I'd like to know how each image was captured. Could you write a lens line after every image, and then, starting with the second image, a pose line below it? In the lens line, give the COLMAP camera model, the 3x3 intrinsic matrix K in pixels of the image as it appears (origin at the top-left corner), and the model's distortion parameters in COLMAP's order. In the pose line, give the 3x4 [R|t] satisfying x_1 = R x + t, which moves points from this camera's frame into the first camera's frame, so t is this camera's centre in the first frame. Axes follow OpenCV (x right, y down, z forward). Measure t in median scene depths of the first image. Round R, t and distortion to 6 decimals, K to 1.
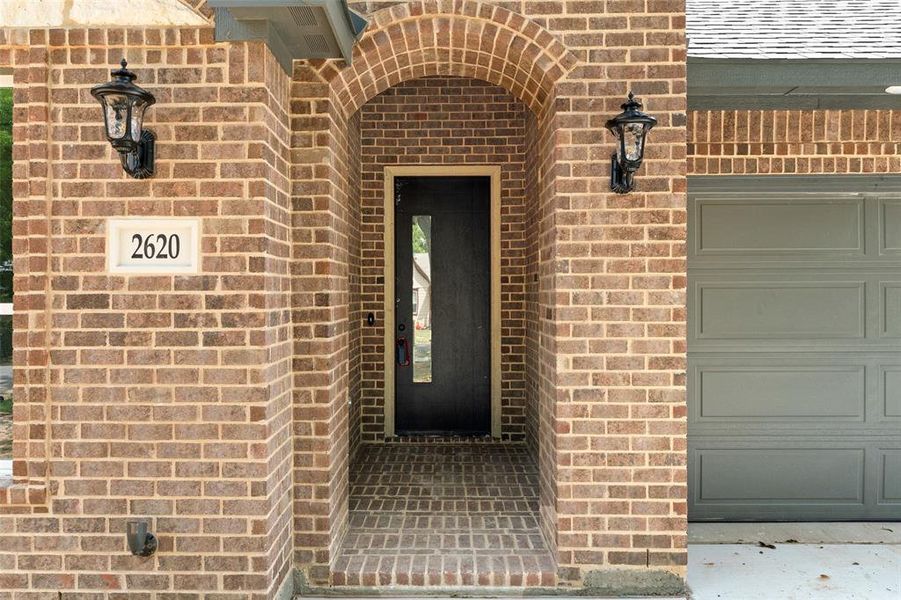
lens RADIAL K [[596.4, 0, 438.2], [0, 596.4, 299.7], [0, 0, 1]] dist [0.003608, 0.000479]
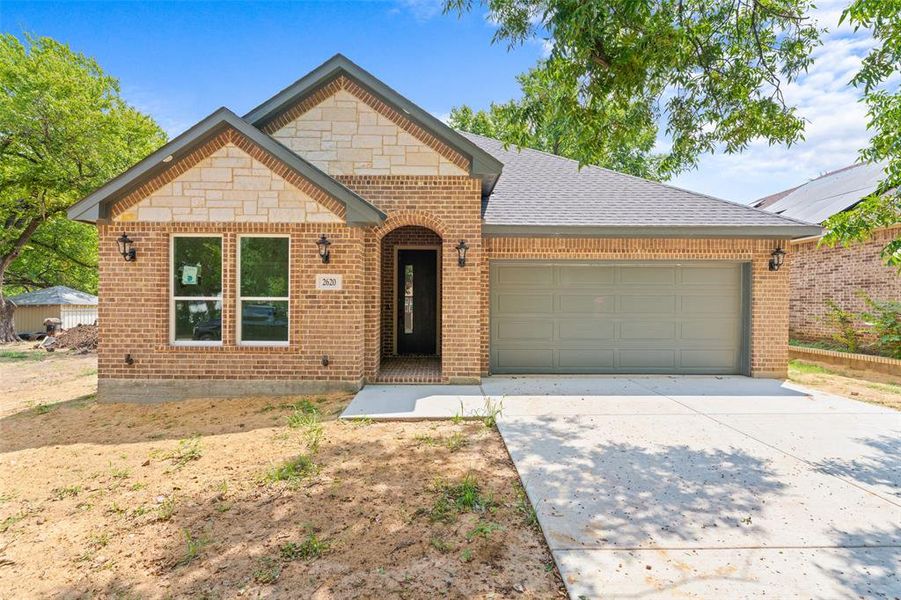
lens RADIAL K [[437.6, 0, 450.2], [0, 437.6, 302.0], [0, 0, 1]] dist [-0.001433, -0.000492]
pose [[0.999586, 0.008513, 0.027495, 0.174448], [-0.008333, 0.999943, -0.006682, 0.039208], [-0.027550, 0.006451, 0.999600, -1.499168]]
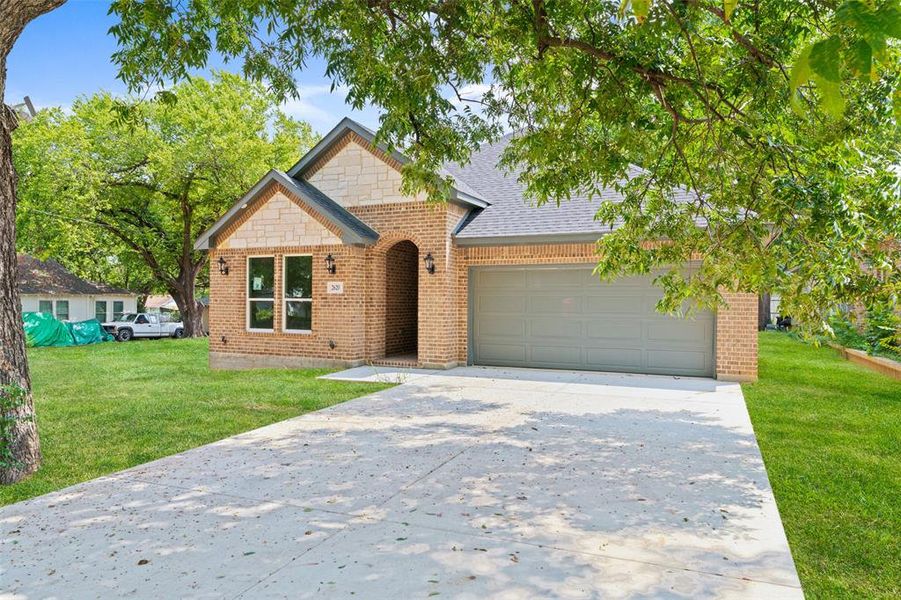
lens RADIAL K [[596.4, 0, 438.2], [0, 596.4, 299.7], [0, 0, 1]] dist [0.003608, 0.000479]
pose [[0.916376, 0.008089, -0.400238, 2.038050], [-0.013712, 0.999843, -0.011185, 0.050476], [0.400084, 0.015738, 0.916343, -2.847918]]
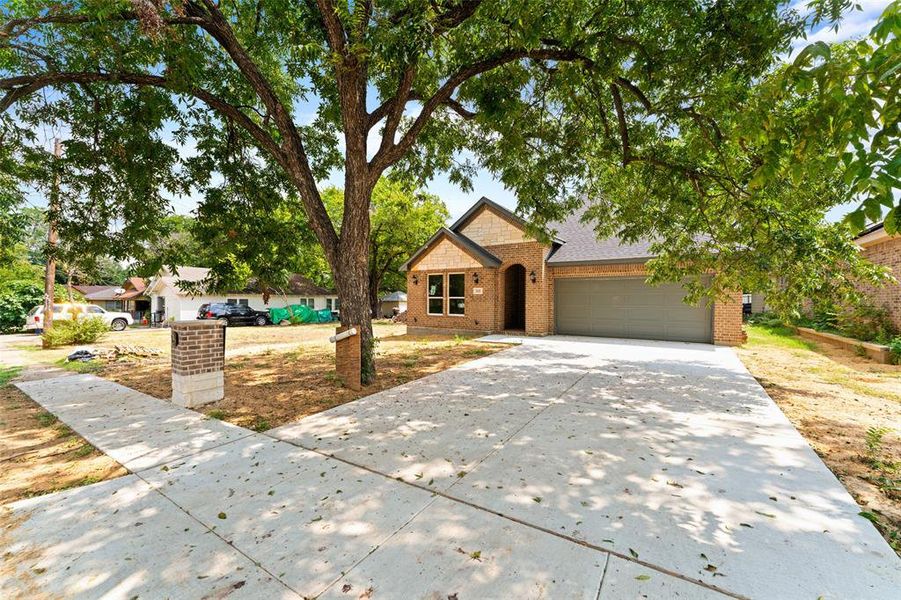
lens RADIAL K [[359.0, 0, 446.5], [0, 359.0, 303.5], [0, 0, 1]] dist [0.000151, -0.000047]
pose [[0.840651, 0.013565, -0.541407, 1.829905], [-0.011129, 0.999908, 0.007772, 0.056725], [0.541463, -0.000509, 0.840724, -3.390645]]
